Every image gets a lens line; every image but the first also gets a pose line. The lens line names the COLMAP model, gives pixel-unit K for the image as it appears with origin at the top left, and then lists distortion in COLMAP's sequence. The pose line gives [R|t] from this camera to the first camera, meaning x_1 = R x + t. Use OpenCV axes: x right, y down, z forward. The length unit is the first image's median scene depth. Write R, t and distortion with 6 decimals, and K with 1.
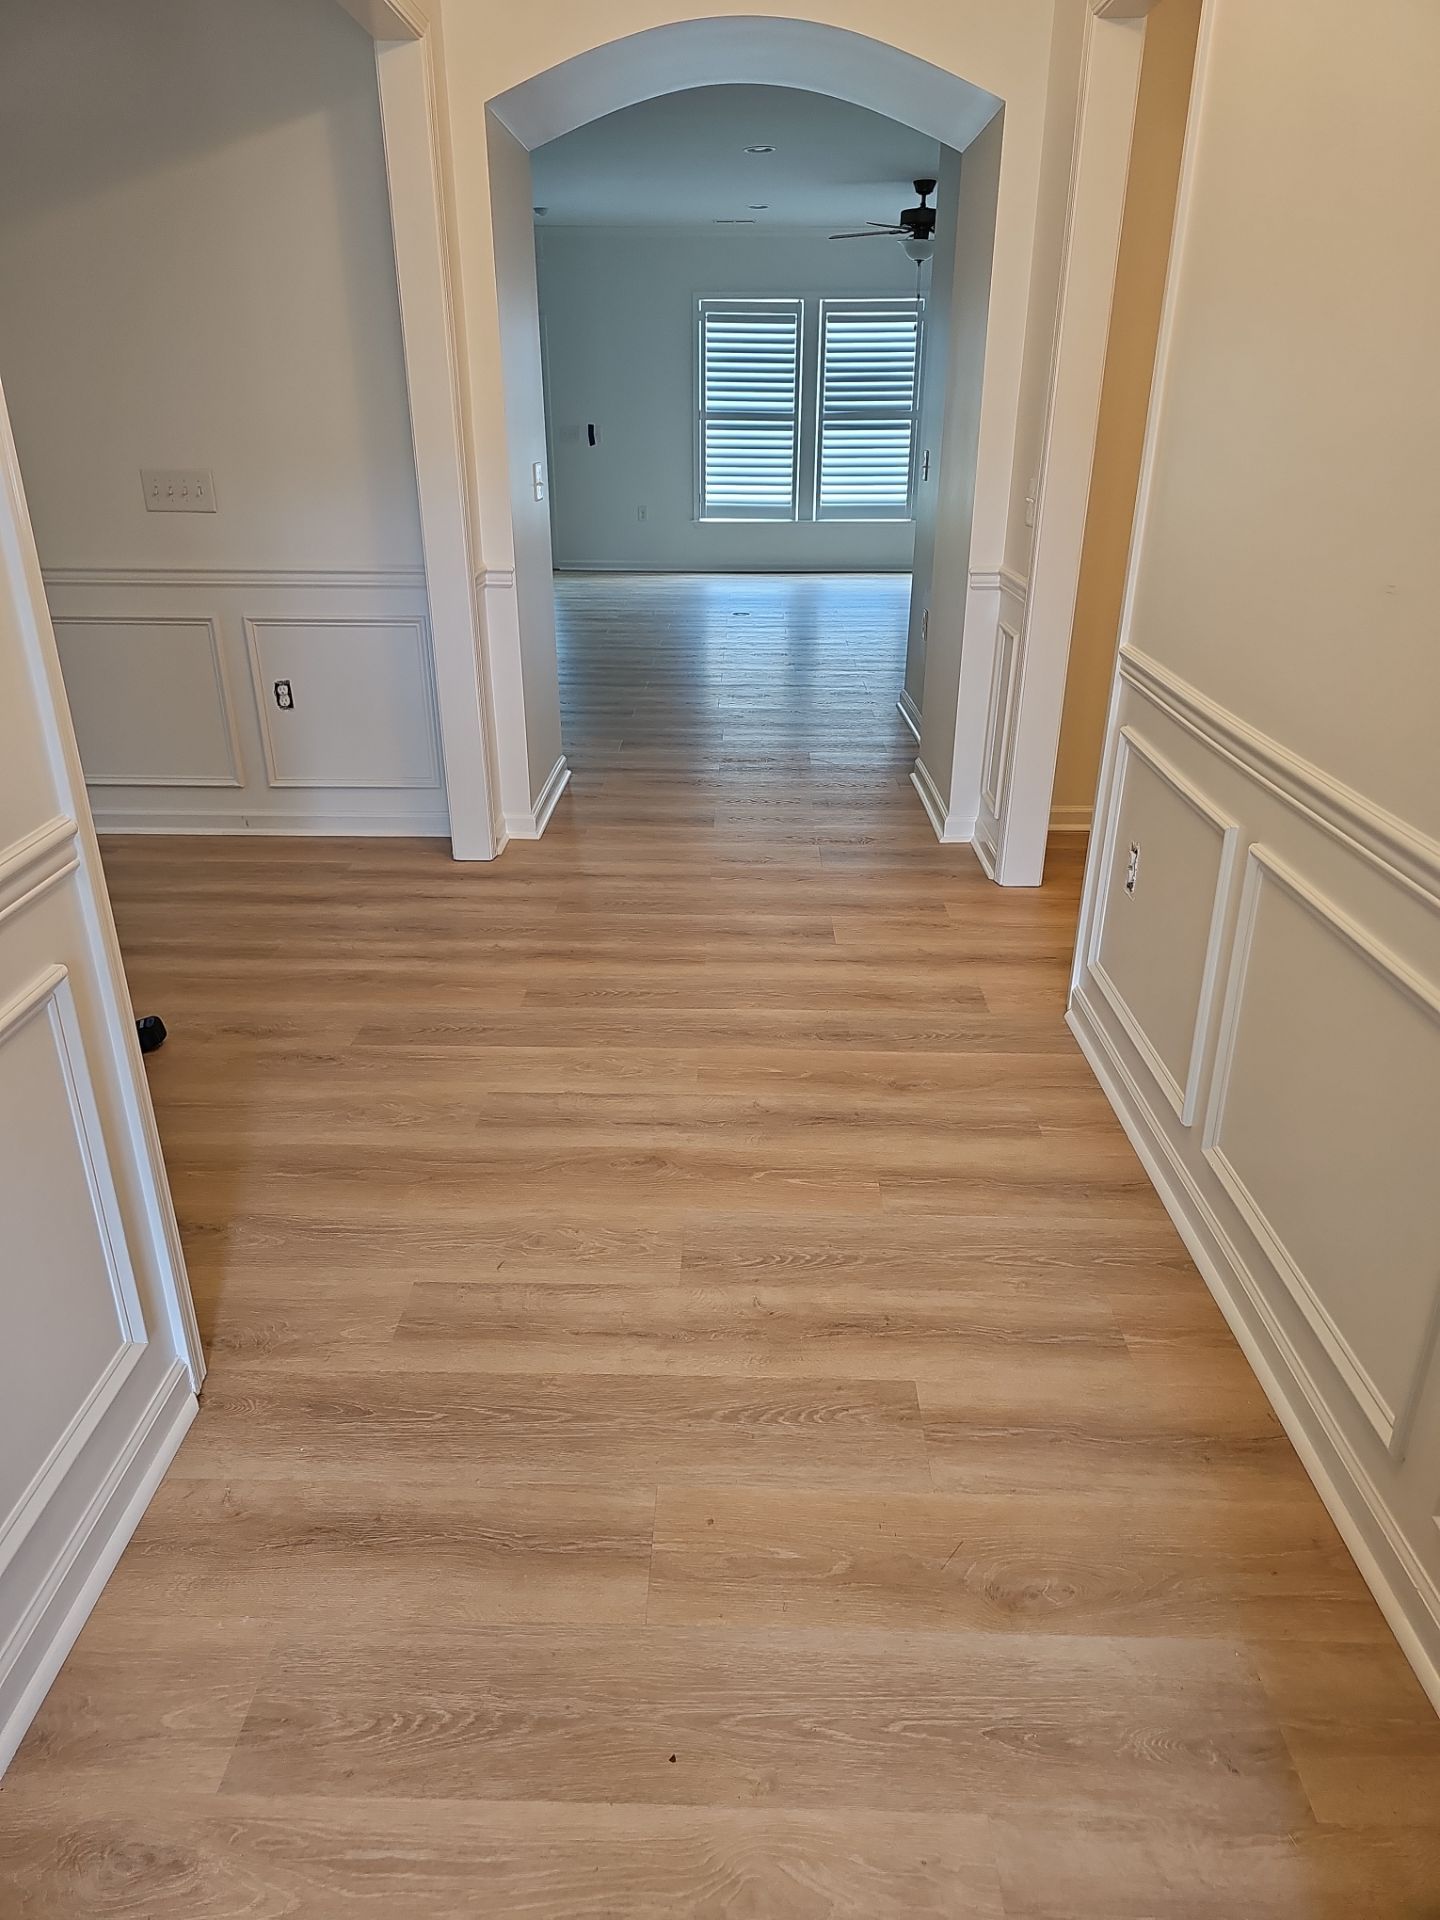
lens RADIAL K [[1271.4, 0, 720.0], [0, 1271.4, 960.0], [0, 0, 1]] dist [0.037712, -0.005250]
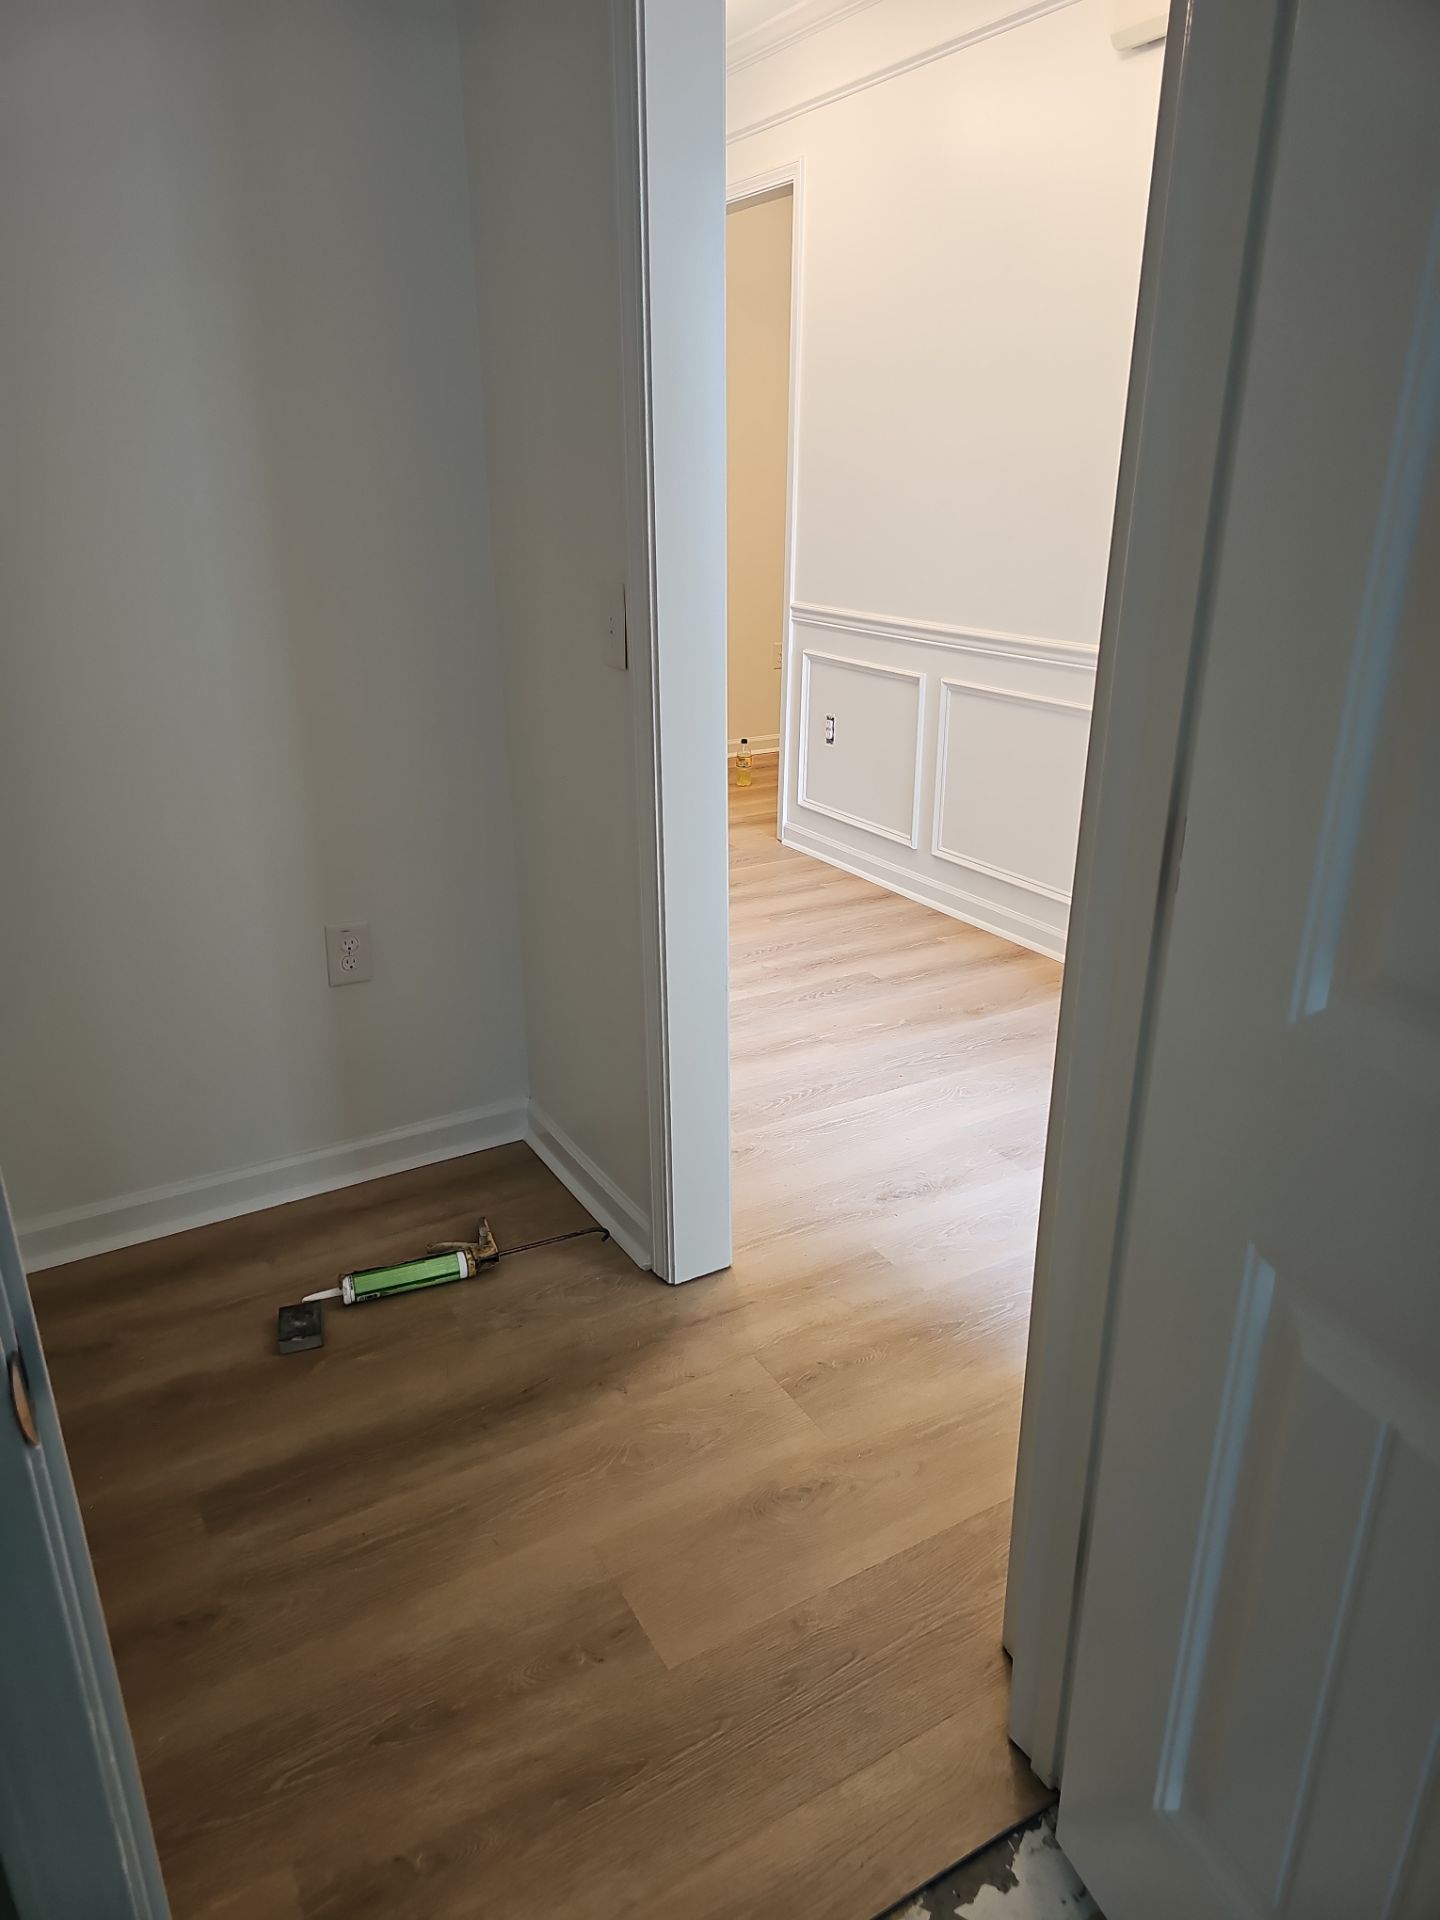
lens RADIAL K [[1271.4, 0, 720.0], [0, 1271.4, 960.0], [0, 0, 1]] dist [0.037712, -0.005250]
pose [[0.857334, -0.199307, 0.474611, -0.882488], [0.222121, 0.974985, 0.008194, 0.240153], [-0.464372, 0.098396, 0.880157, -0.525432]]
